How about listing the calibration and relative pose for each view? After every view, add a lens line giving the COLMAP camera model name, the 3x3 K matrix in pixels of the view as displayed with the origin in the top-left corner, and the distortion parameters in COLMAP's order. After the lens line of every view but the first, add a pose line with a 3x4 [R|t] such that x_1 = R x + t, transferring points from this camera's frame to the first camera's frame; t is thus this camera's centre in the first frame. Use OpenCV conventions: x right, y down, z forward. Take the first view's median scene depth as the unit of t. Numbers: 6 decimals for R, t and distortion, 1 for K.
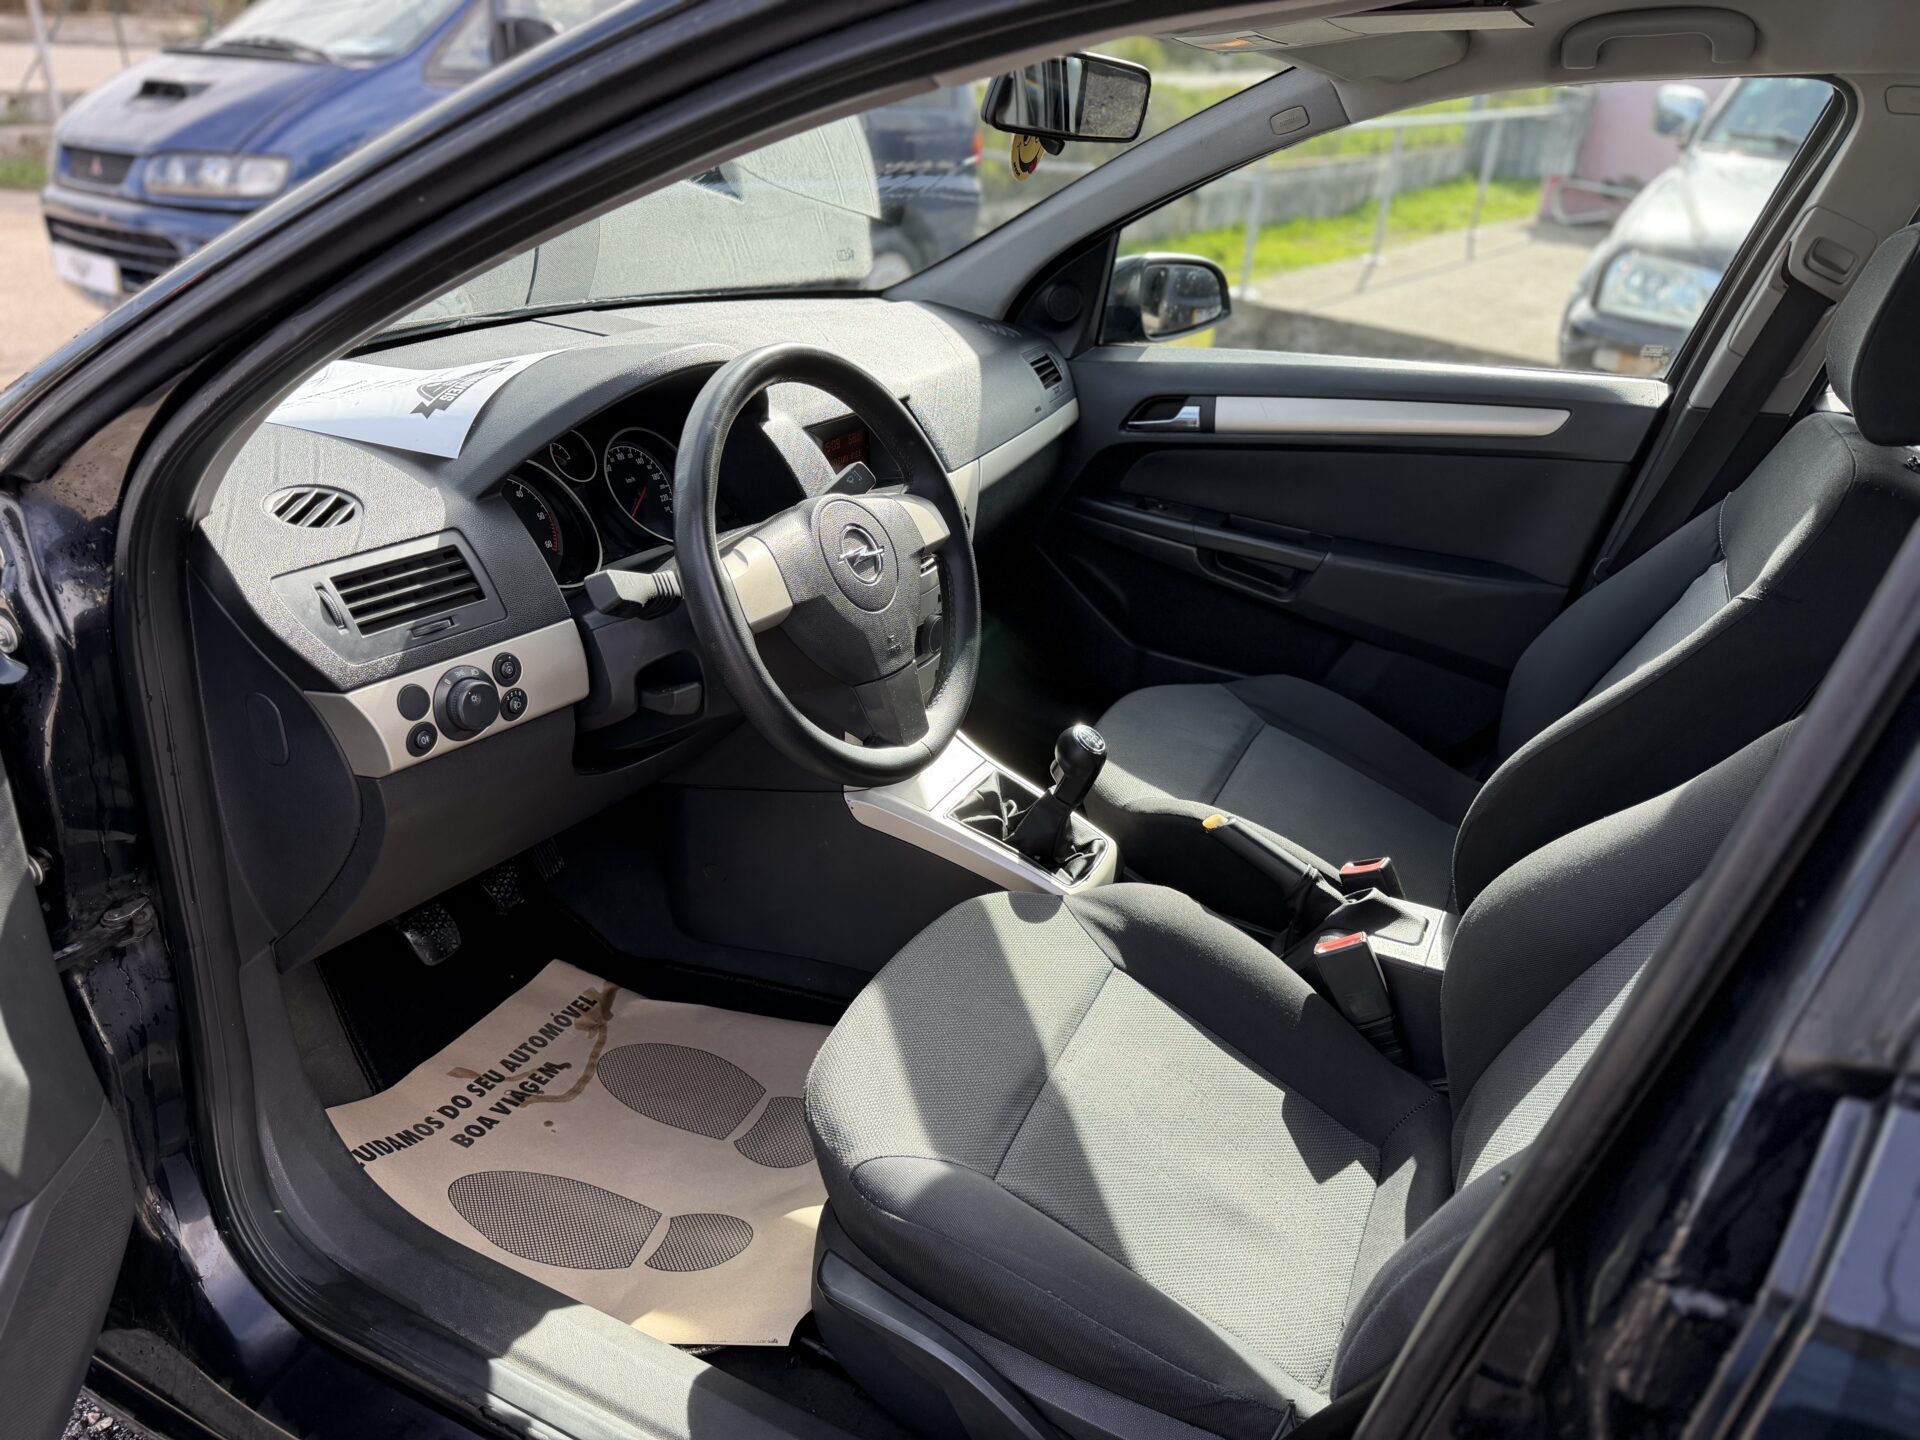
lens RADIAL K [[1313.0, 0, 992.8], [0, 1313.0, 768.9], [0, 0, 1]] dist [-0.004836, -0.004046]
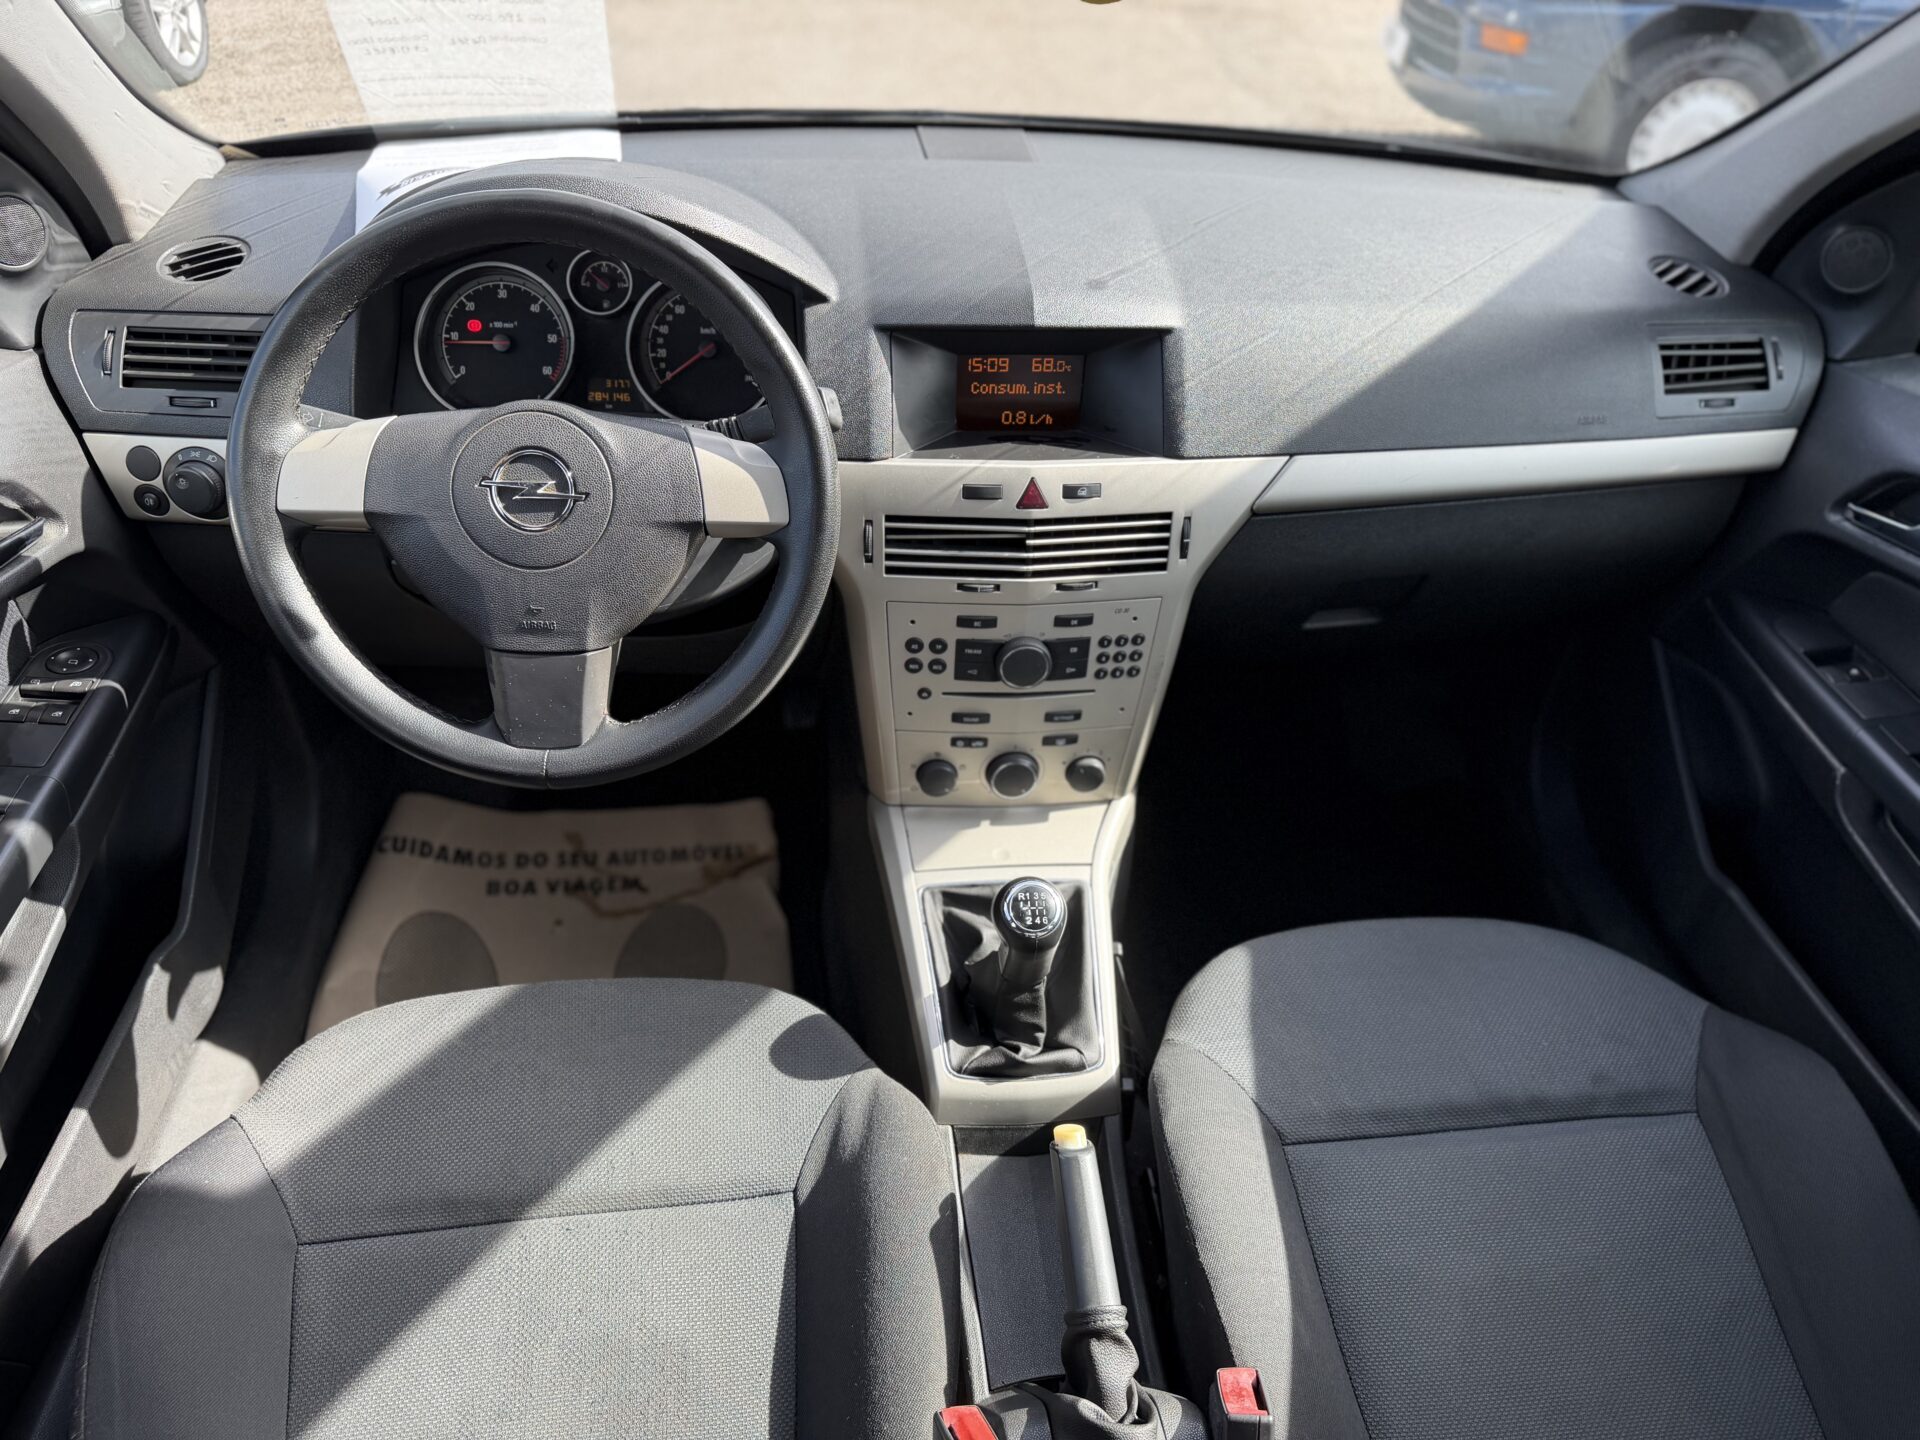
lens RADIAL K [[1313.0, 0, 992.8], [0, 1313.0, 768.9], [0, 0, 1]] dist [-0.004836, -0.004046]
pose [[0.524579, 0.484954, -0.699741, 0.507387], [-0.393292, 0.866990, 0.306024, -0.286202], [0.755075, 0.114669, 0.645532, 0.589472]]
